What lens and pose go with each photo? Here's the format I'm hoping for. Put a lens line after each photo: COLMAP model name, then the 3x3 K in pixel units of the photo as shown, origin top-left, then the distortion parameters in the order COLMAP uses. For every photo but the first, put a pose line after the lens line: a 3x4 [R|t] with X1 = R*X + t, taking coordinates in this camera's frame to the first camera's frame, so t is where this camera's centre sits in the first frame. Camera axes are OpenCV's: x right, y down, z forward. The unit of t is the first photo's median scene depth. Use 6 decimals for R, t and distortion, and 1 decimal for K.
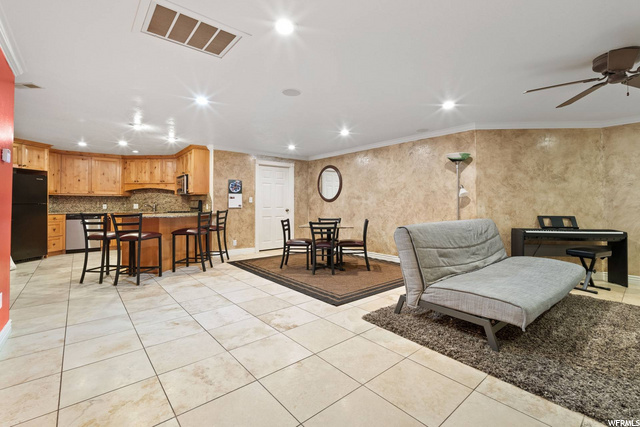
lens RADIAL K [[279.3, 0, 317.8], [0, 279.3, 208.0], [0, 0, 1]] dist [-0.002510, 0.000086]
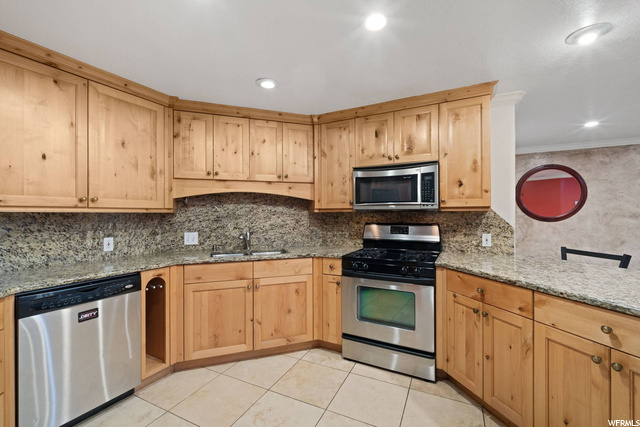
lens RADIAL K [[279.3, 0, 319.9], [0, 279.3, 214.4], [0, 0, 1]] dist [-0.002510, 0.000086]
pose [[0.918014, -0.004417, 0.396522, -0.666777], [0.009744, 0.999887, -0.011423, -0.034941], [-0.396427, 0.014350, 0.917954, 0.597911]]
